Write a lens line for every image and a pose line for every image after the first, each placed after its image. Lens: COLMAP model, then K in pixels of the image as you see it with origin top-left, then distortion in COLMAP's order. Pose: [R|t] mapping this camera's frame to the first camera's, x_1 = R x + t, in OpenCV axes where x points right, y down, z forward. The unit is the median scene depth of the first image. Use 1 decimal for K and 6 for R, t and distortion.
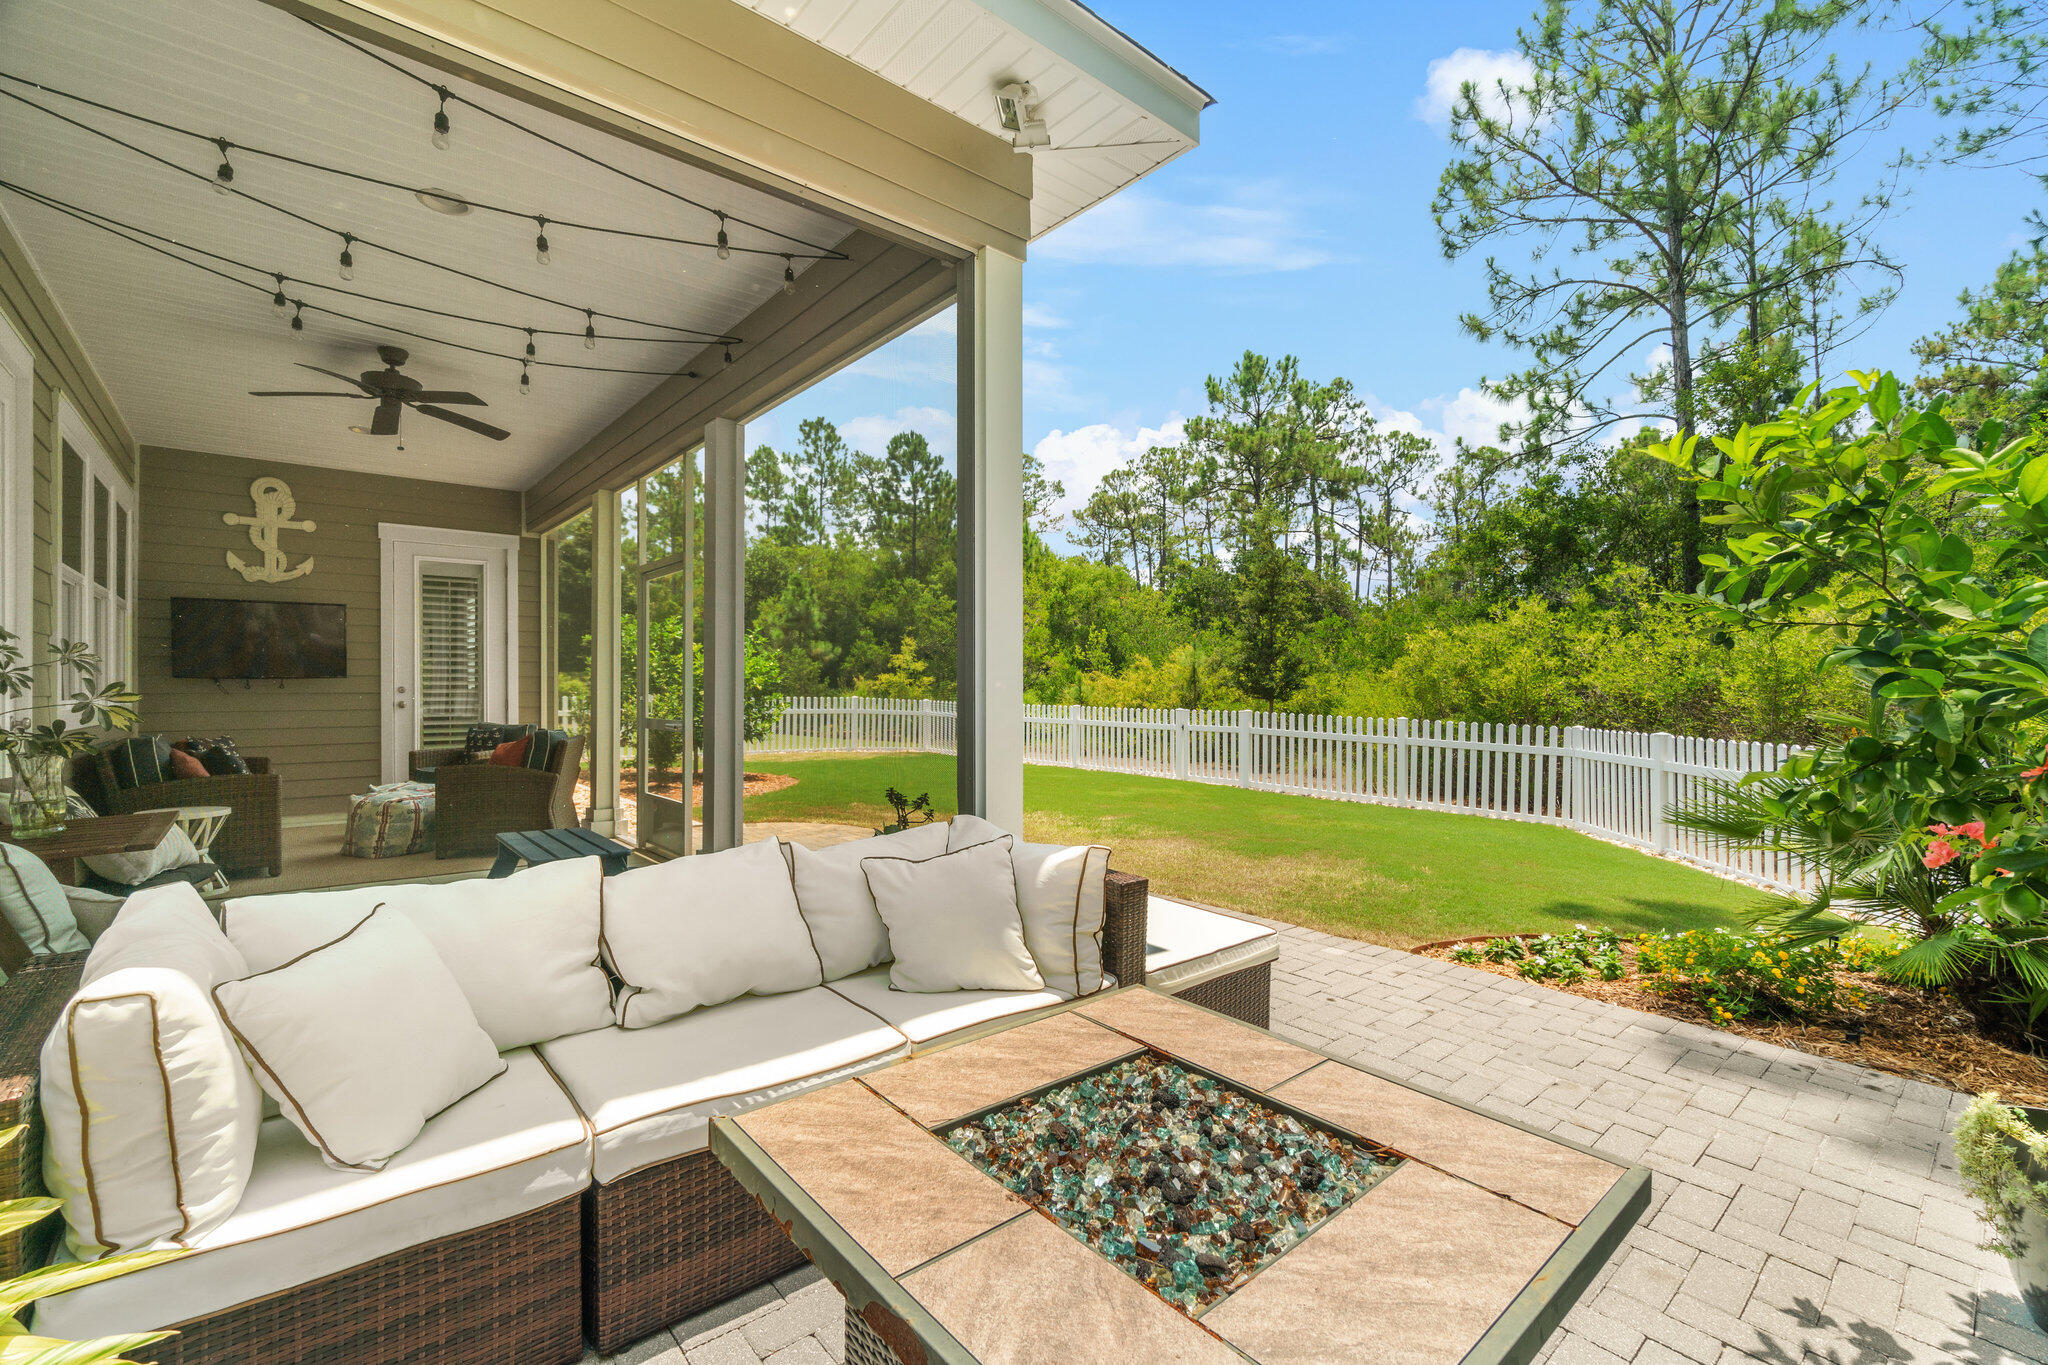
lens RADIAL K [[875.1, 0, 1018.1], [0, 875.1, 675.8], [0, 0, 1]] dist [0.000839, 0.000697]
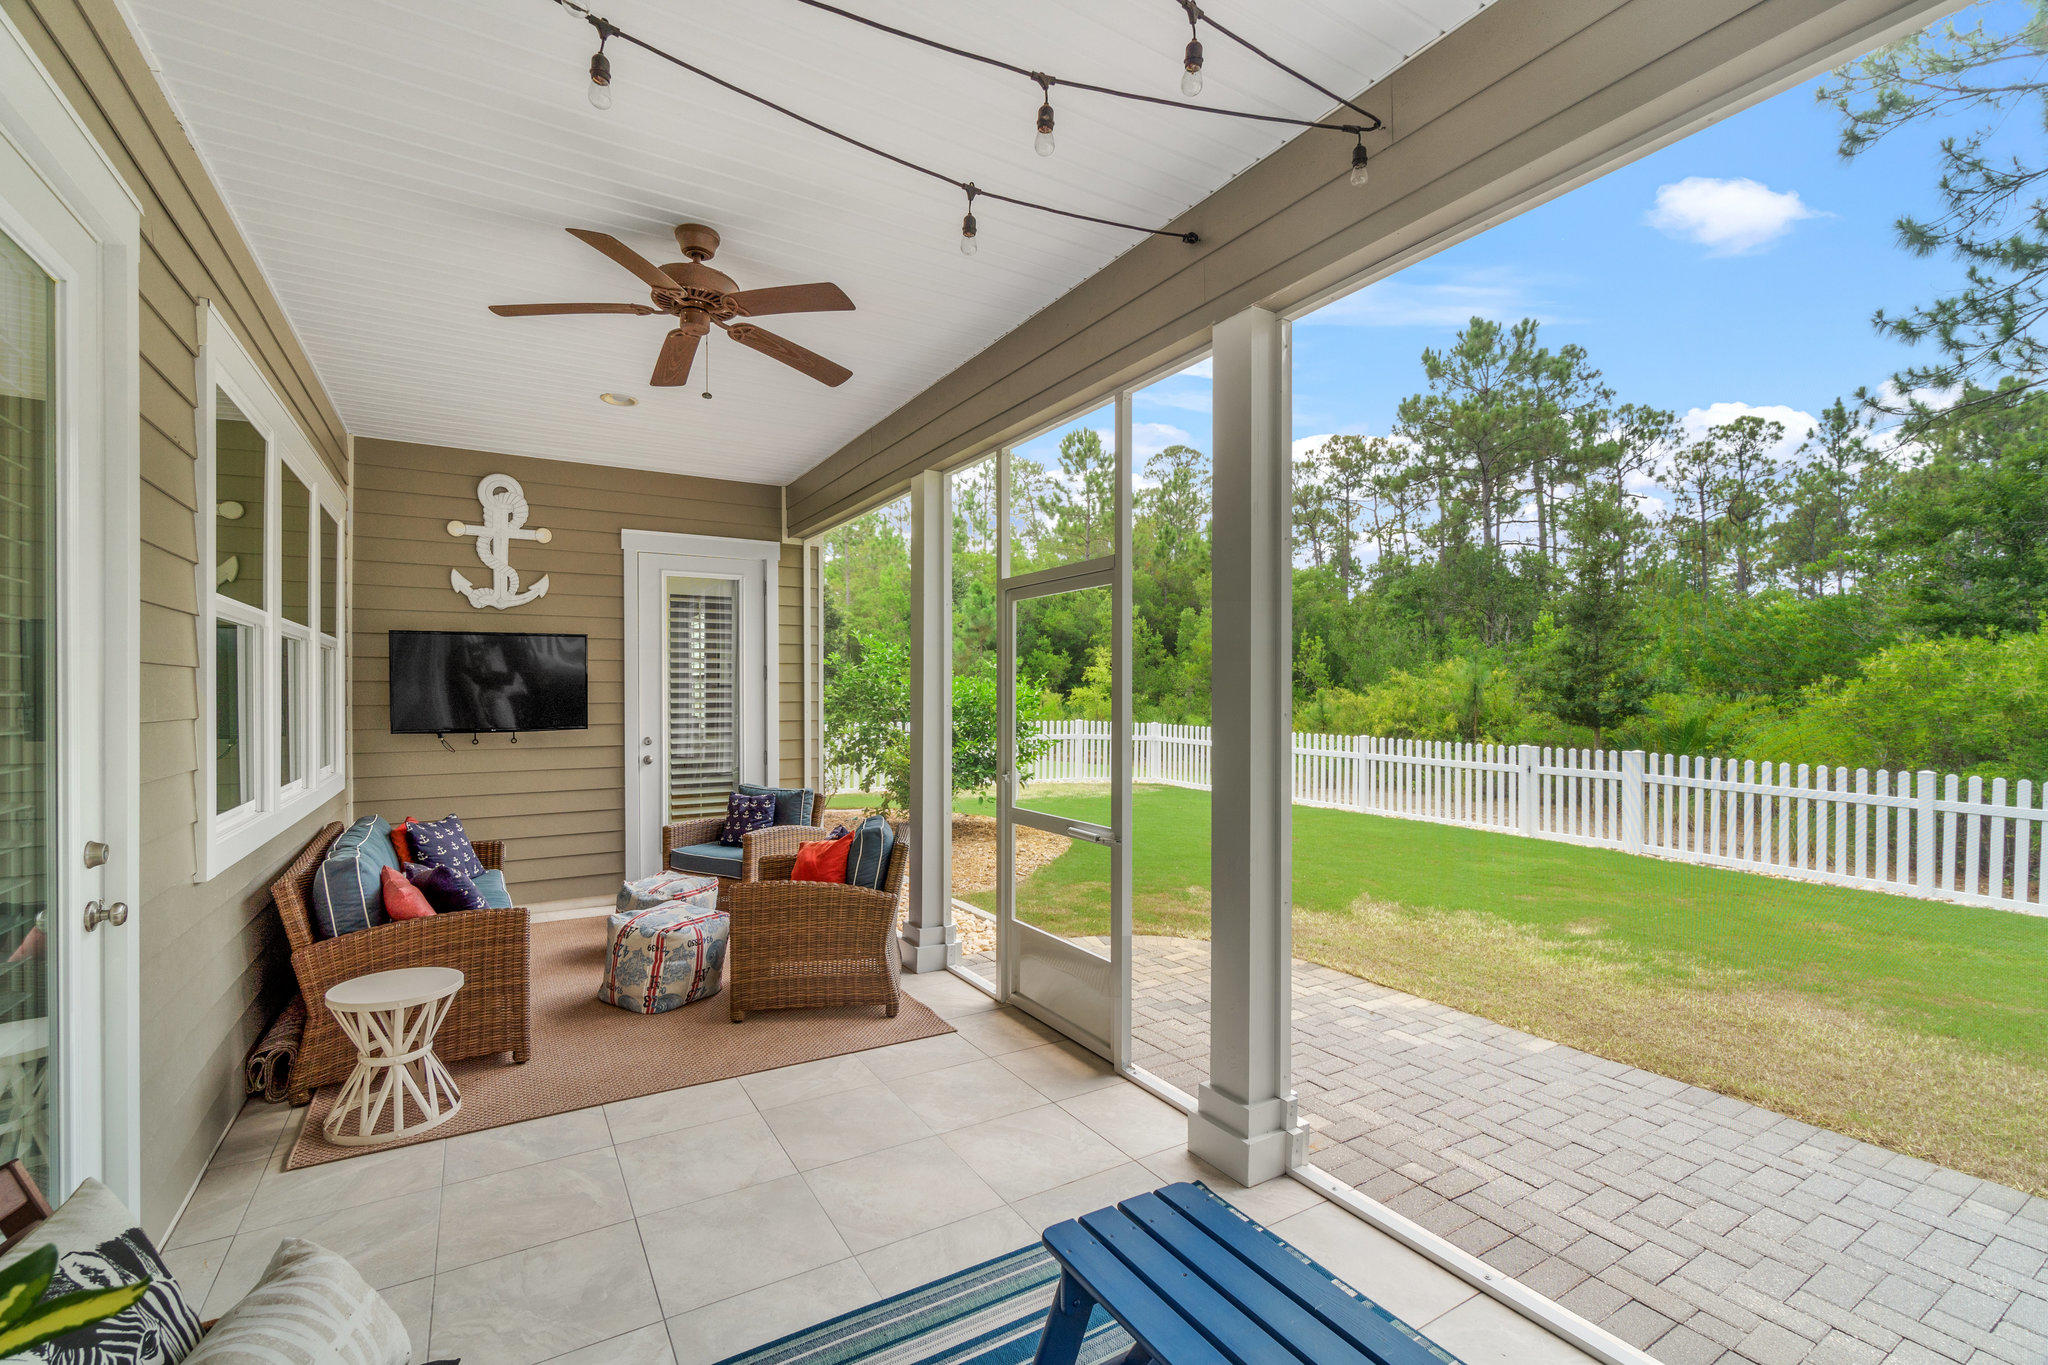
lens RADIAL K [[888.8, 0, 1024.0], [0, 888.8, 682.5], [0, 0, 1]] dist [0.001899, 0.001431]
pose [[0.987452, -0.001134, -0.157917, -0.114108], [0.001378, 0.999998, 0.001433, -0.017478], [0.157915, -0.001633, 0.987451, 0.123613]]
